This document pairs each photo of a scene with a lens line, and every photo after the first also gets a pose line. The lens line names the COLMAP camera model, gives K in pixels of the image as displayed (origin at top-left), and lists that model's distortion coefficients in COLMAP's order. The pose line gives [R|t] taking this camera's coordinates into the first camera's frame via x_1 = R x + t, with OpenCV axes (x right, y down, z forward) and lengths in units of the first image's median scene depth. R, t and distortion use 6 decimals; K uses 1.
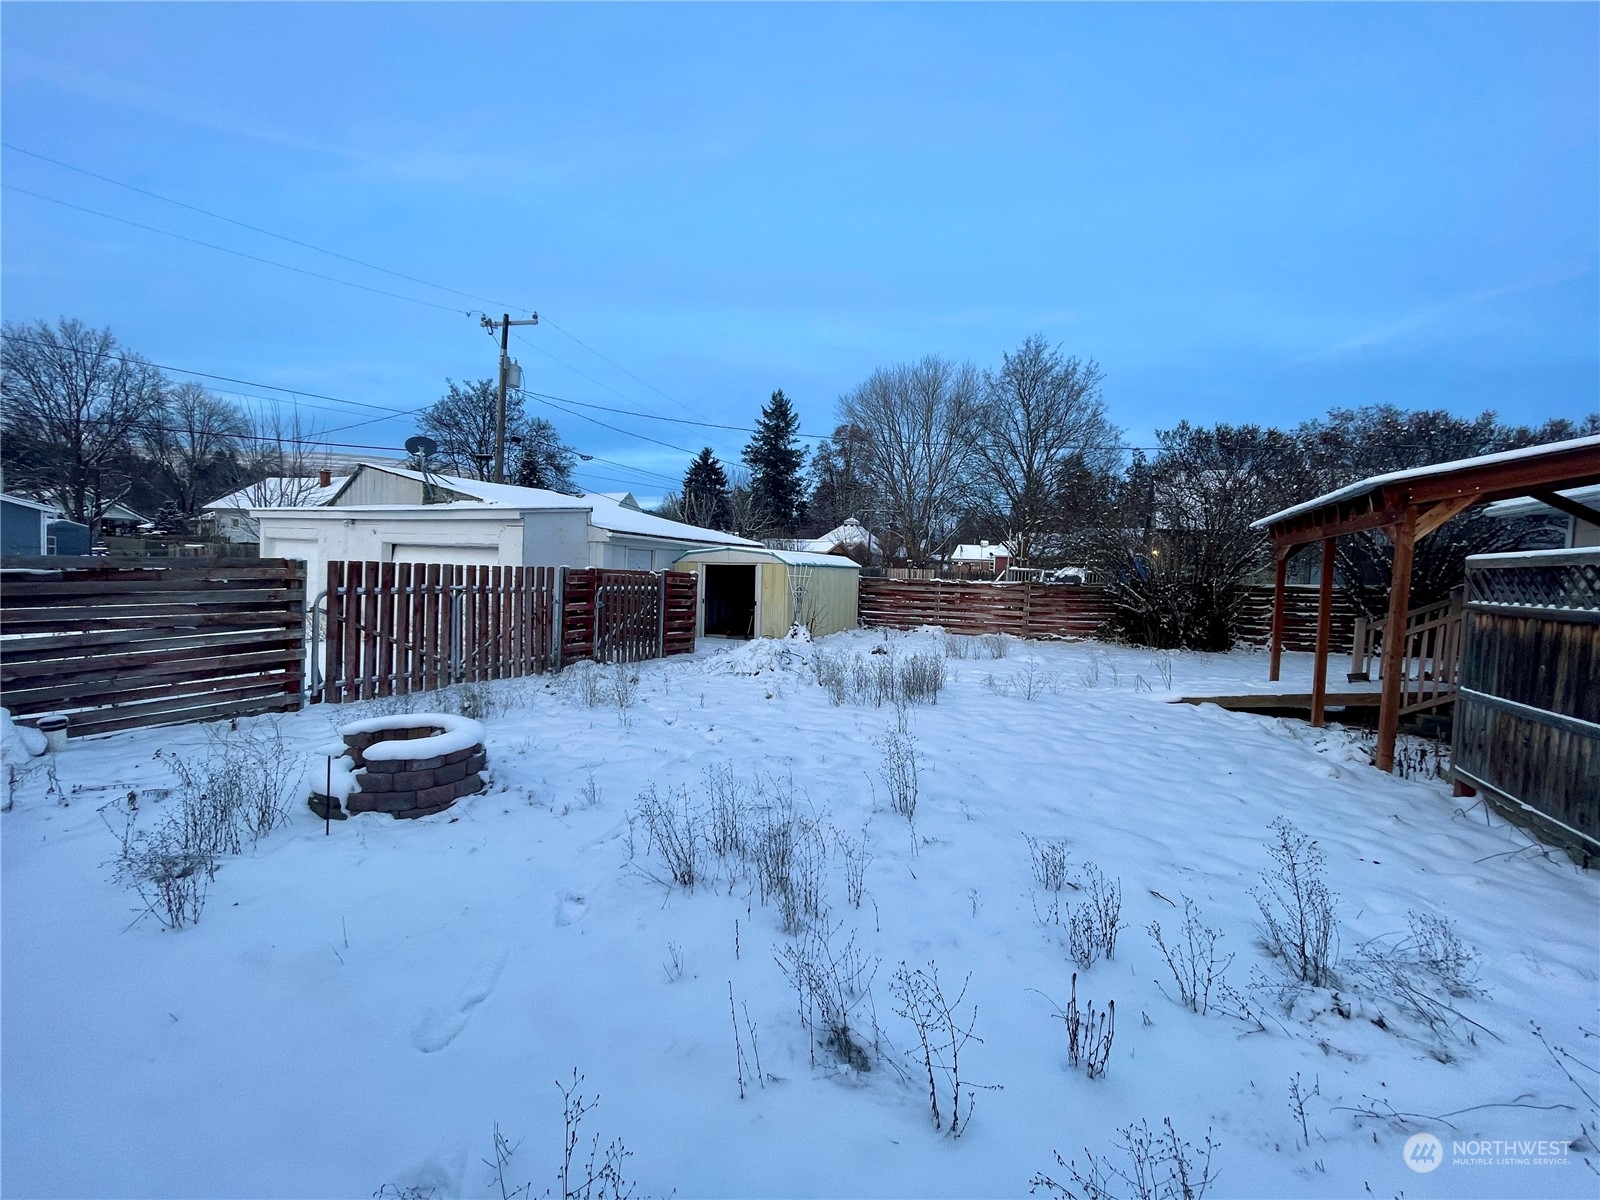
lens RADIAL K [[647.0, 0, 800.0], [0, 647.0, 600.0], [0, 0, 1]] dist [-0.001754, -0.000464]
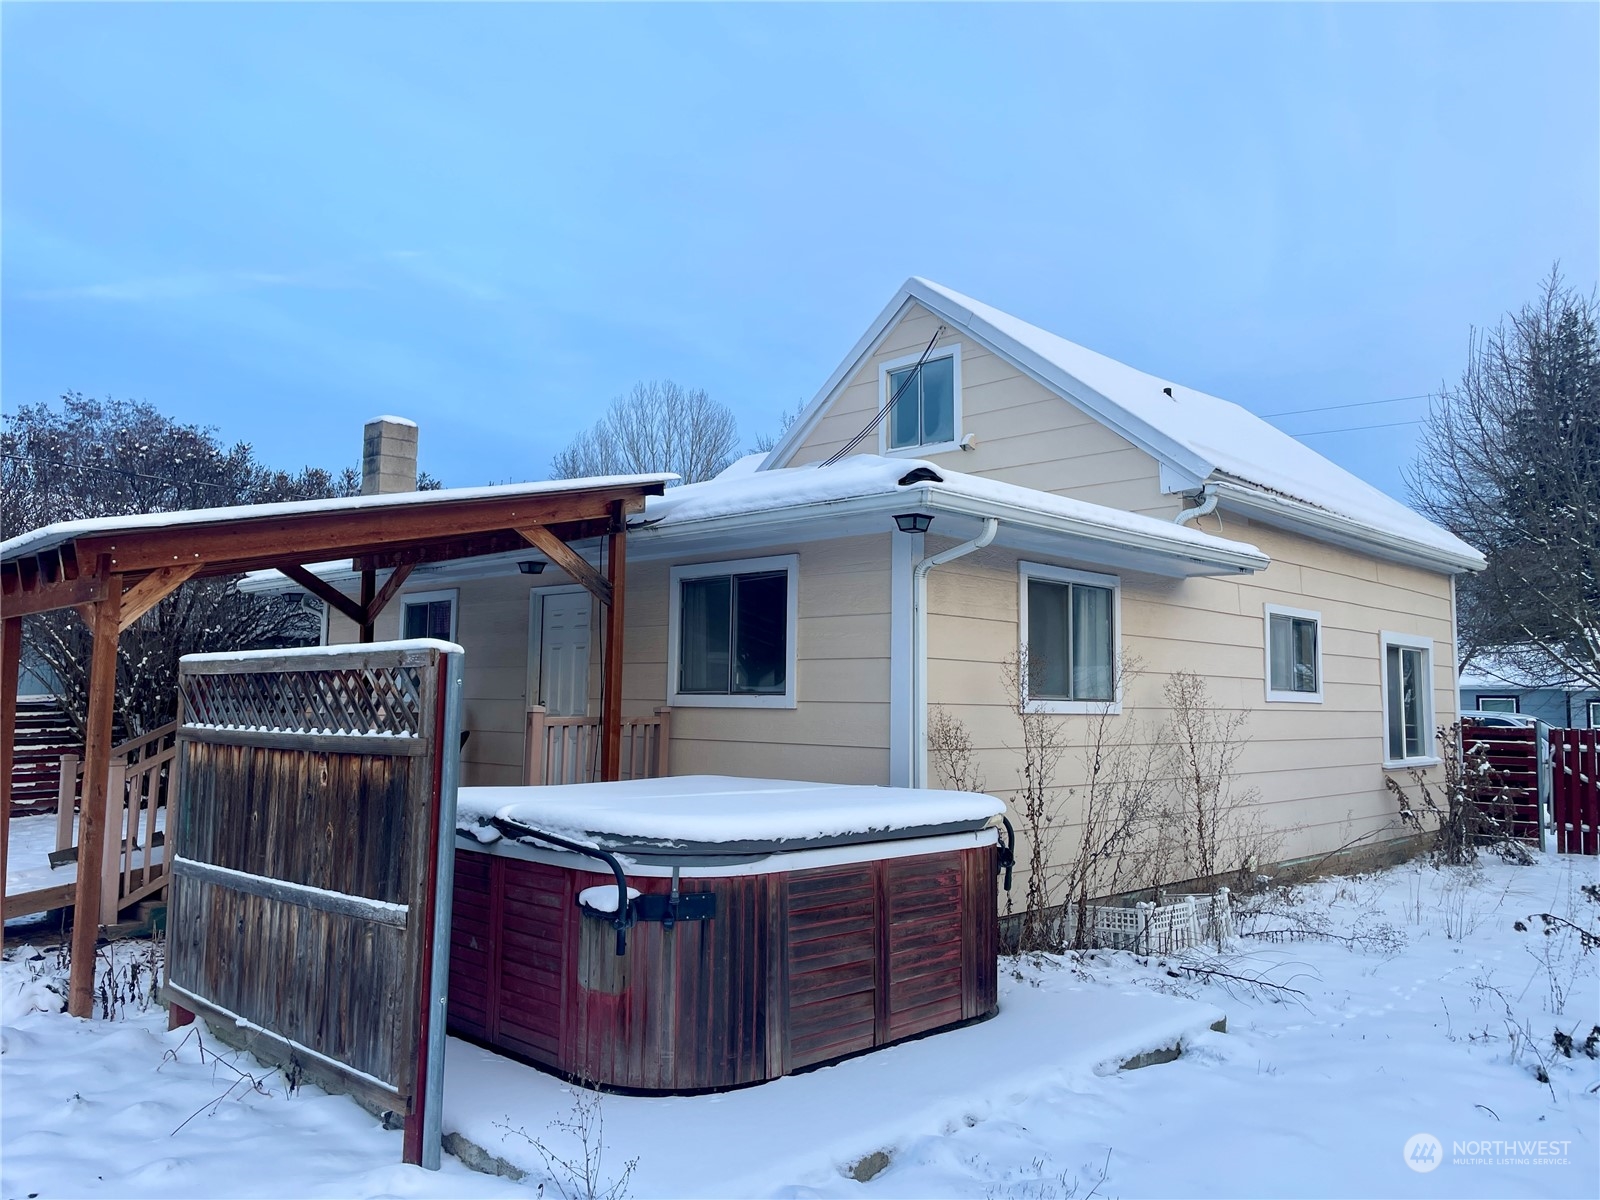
lens RADIAL K [[1229.8, 0, 797.5], [0, 1229.8, 588.7], [0, 0, 1]] dist [0.016581, -0.004599]
pose [[0.344376, 0.053802, 0.937289, 0.044972], [0.047831, 0.996055, -0.074749, -0.009660], [-0.937612, 0.070573, 0.340444, -0.030874]]
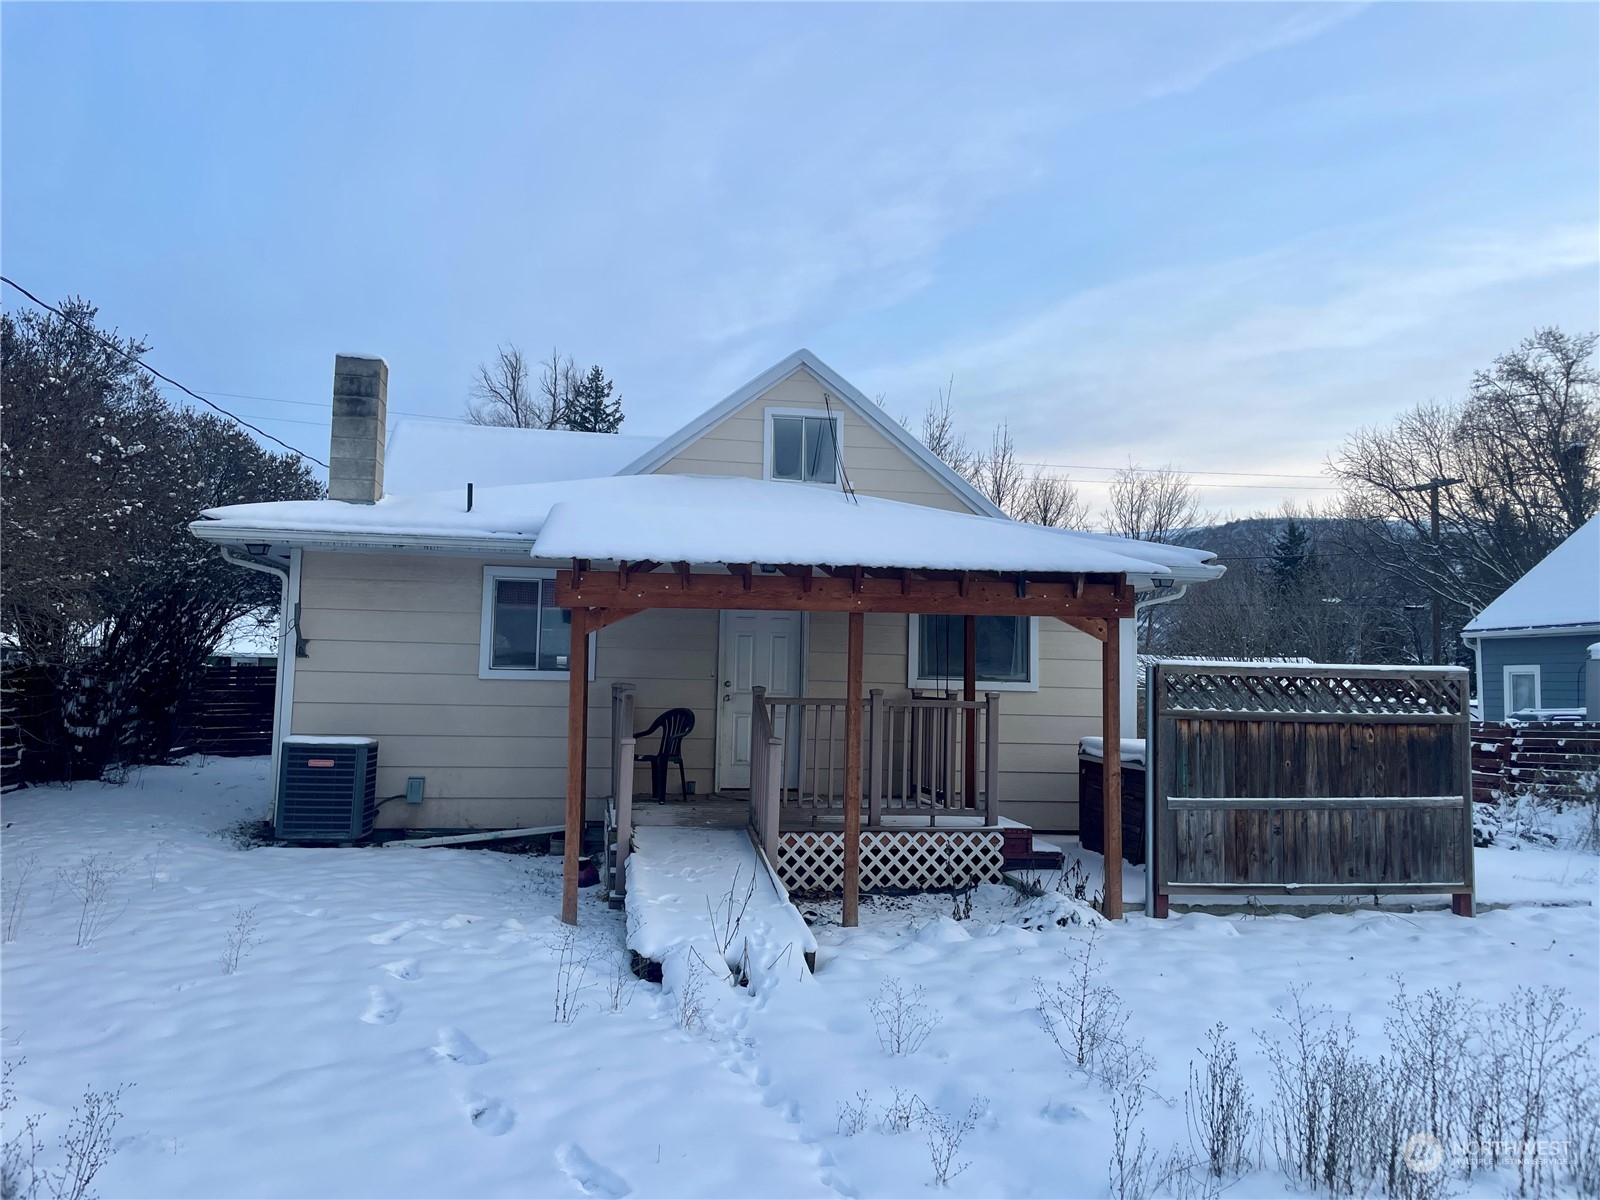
lens RADIAL K [[1177.8, 0, 800.0], [0, 1177.8, 600.0], [0, 0, 1]] dist [-0.006276, -0.005132]
pose [[-0.538346, 0.007964, 0.842686, -0.125571], [-0.002872, 0.999932, -0.011284, -0.115204], [-0.842719, -0.008495, -0.538287, 2.017787]]
